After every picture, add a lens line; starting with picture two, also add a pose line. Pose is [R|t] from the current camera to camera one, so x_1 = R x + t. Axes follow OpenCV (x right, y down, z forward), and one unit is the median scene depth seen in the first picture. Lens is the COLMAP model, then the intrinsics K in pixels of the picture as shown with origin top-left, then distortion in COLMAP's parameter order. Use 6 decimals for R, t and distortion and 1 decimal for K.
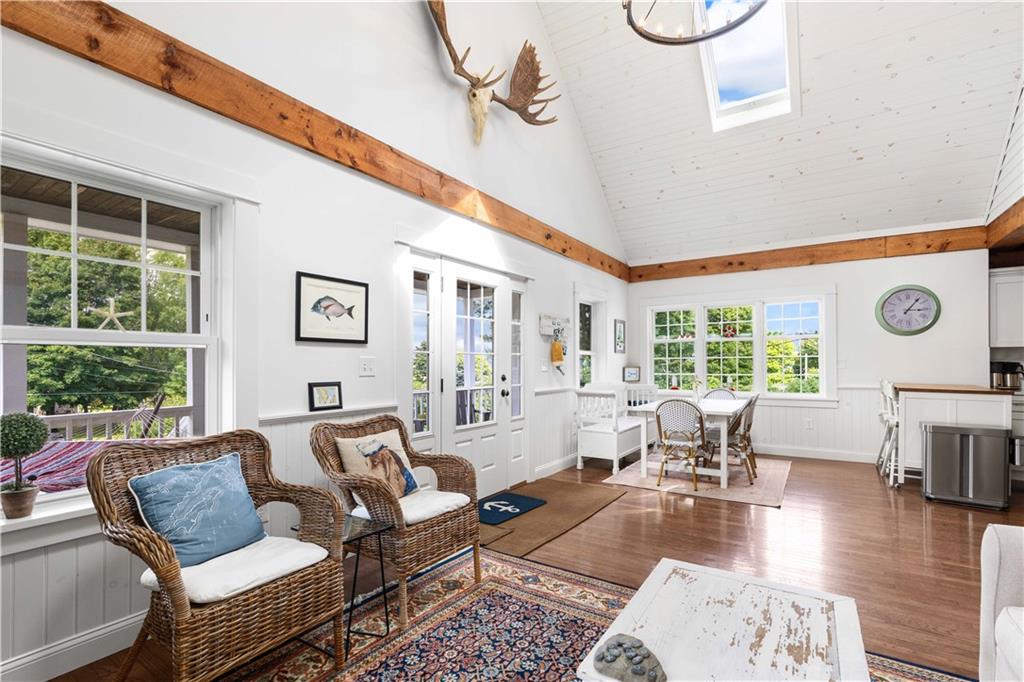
lens RADIAL K [[469.0, 0, 510.8], [0, 469.0, 359.5], [0, 0, 1]] dist [-0.002815, -0.000258]
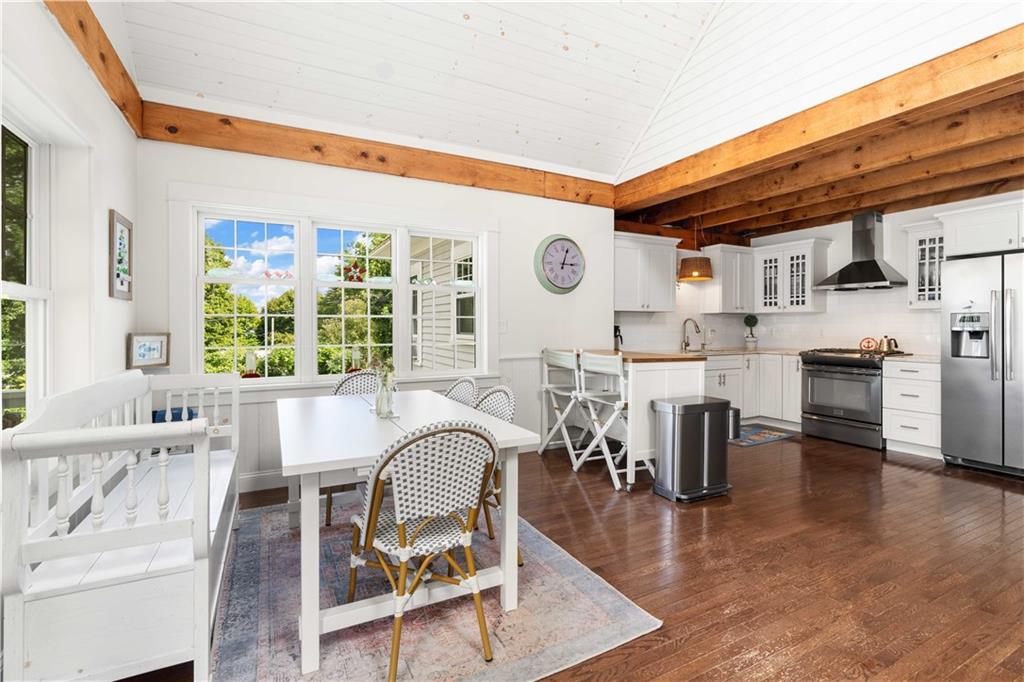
lens RADIAL K [[469.4, 0, 518.0], [0, 469.4, 330.3], [0, 0, 1]] dist [-0.002080, 0.000875]
pose [[0.484432, -0.003469, 0.874822, 0.063442], [-0.009036, 0.999919, 0.008969, 0.008590], [-0.874782, -0.012250, 0.484362, 0.692772]]
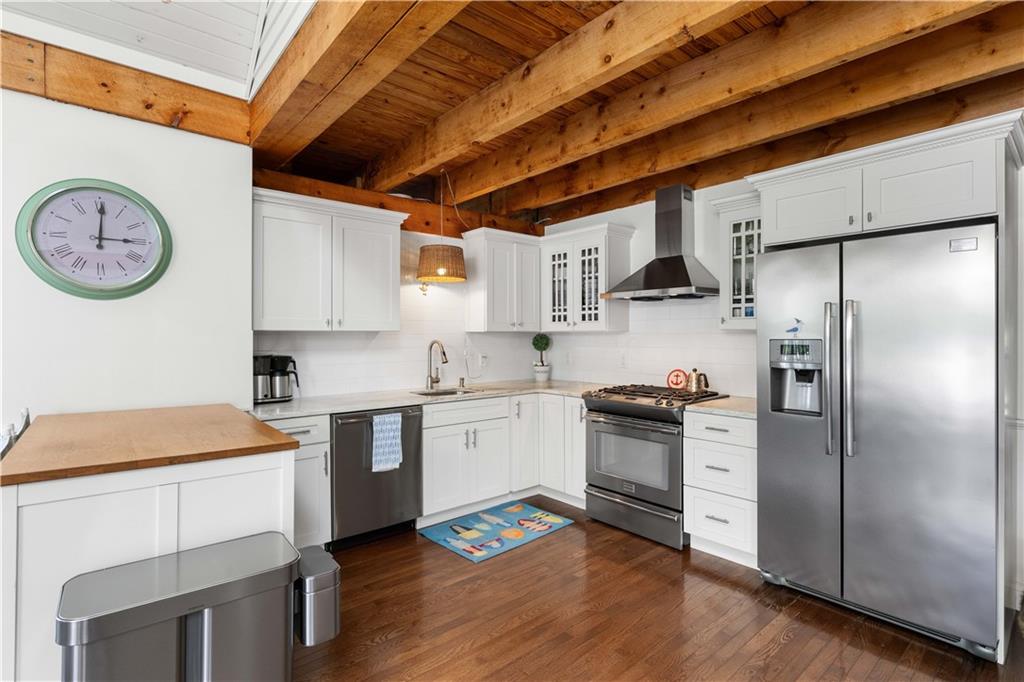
lens RADIAL K [[492.0, 0, 512.0], [0, 492.0, 341.0], [0, 0, 1]] dist [-0.006166, 0.000022]
pose [[0.284092, -0.005251, 0.958783, 0.559249], [-0.007564, 0.999942, 0.007717, -0.020146], [-0.958767, -0.009445, 0.284035, 0.545668]]
